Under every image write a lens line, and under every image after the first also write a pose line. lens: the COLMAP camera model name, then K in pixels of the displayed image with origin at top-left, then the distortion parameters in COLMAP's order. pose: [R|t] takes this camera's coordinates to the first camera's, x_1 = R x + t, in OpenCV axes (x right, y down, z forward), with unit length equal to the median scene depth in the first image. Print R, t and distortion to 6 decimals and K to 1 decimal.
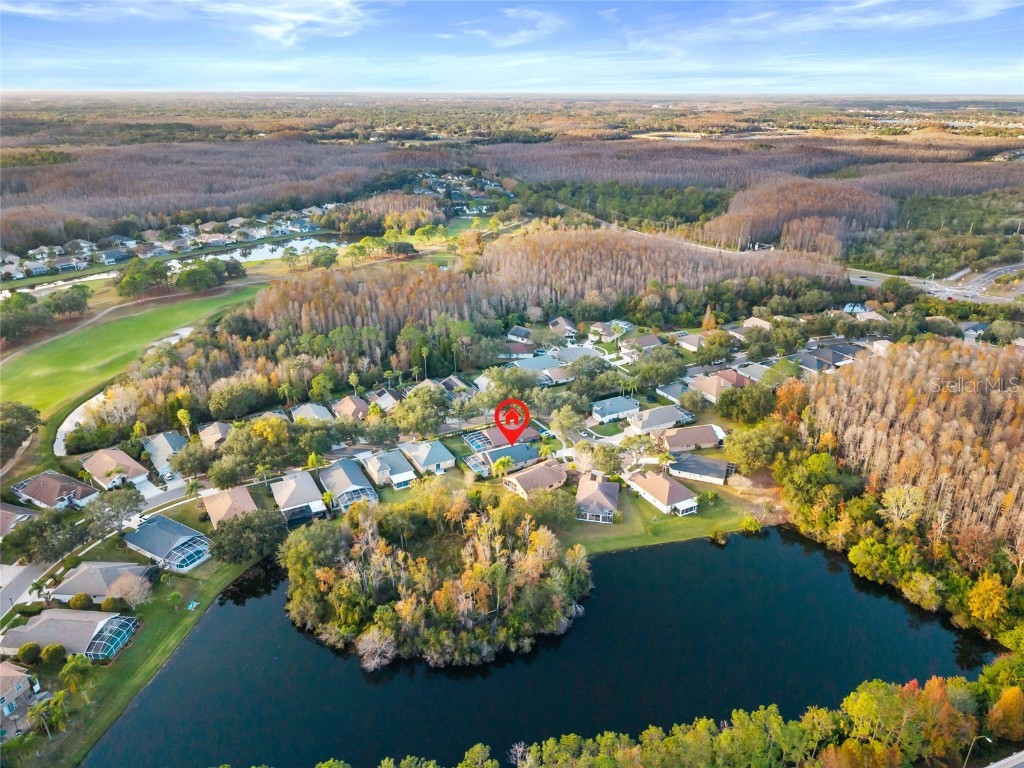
lens RADIAL K [[651.3, 0, 512.0], [0, 651.3, 384.0], [0, 0, 1]] dist [-0.004455, -0.001268]
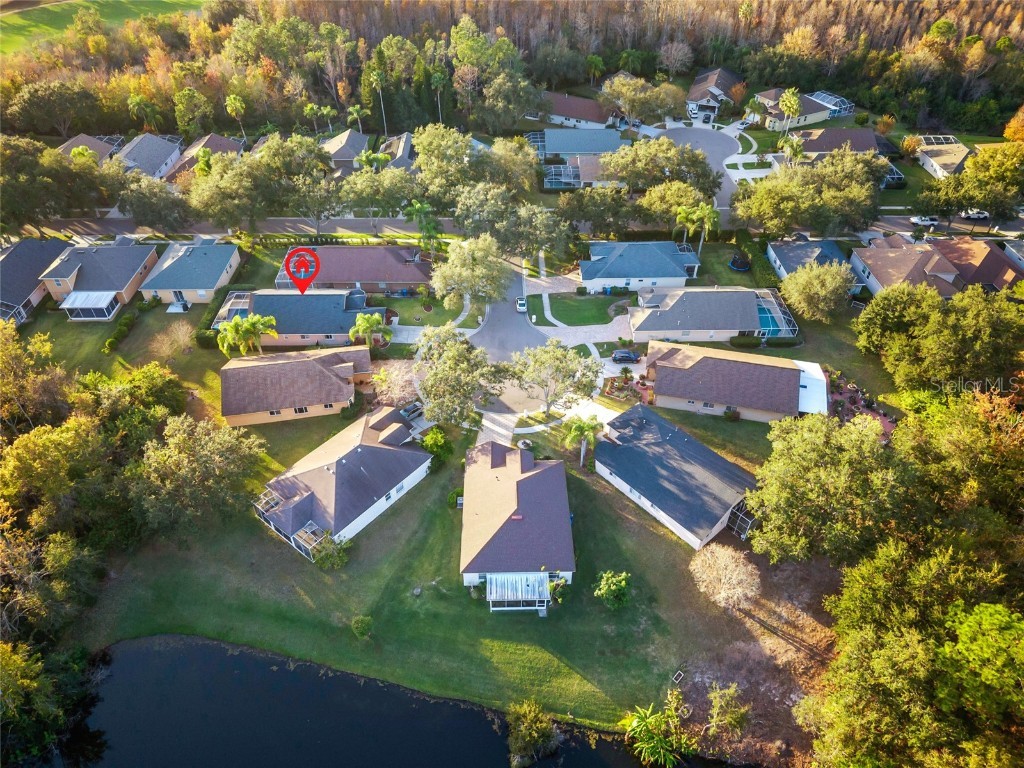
lens RADIAL K [[651.3, 0, 512.0], [0, 651.3, 384.0], [0, 0, 1]] dist [-0.004455, -0.001268]
pose [[0.886534, 0.313917, -0.339874, 0.267745], [-0.182975, 0.912599, 0.365626, -0.040911], [0.424945, -0.261952, 0.866489, 0.536568]]
